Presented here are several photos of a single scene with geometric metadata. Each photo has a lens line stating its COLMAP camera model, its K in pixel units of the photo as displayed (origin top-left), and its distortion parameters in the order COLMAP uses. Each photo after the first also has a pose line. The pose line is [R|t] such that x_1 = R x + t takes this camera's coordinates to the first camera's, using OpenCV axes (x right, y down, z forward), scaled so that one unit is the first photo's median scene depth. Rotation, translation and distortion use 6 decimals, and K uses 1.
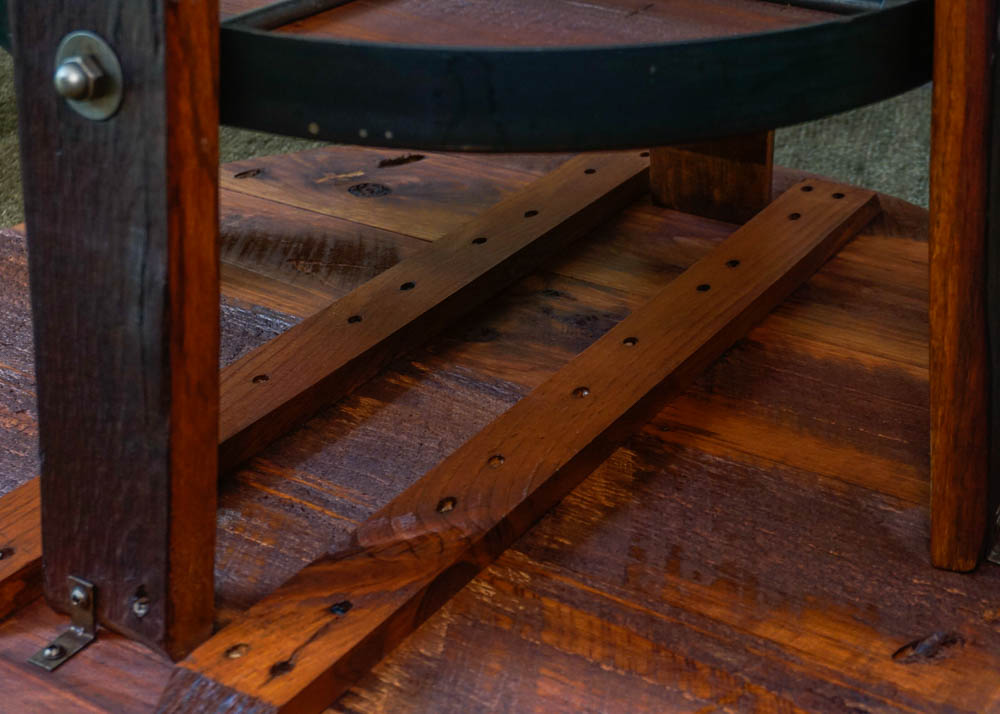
lens RADIAL K [[1562.2, 0, 499.0], [0, 1562.2, 357.1], [0, 0, 1]] dist [-0.000586, 0.000000]
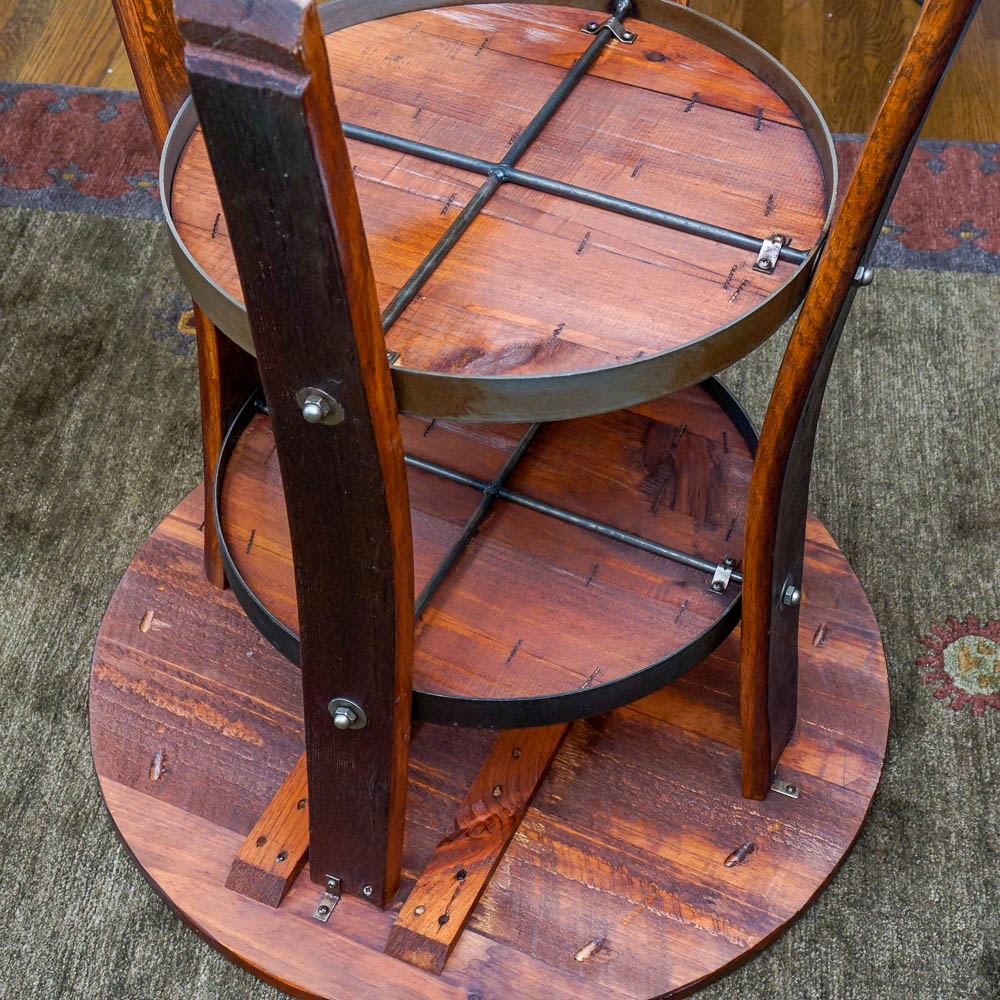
lens RADIAL K [[1568.3, 0, 500.9], [0, 1568.3, 499.8], [0, 0, 1]] dist [0.022721, 0.000000]
pose [[0.991424, -0.090069, 0.094689, -0.194541], [0.055502, 0.946168, 0.318881, -0.931370], [-0.118313, -0.310891, 0.943053, -0.774575]]
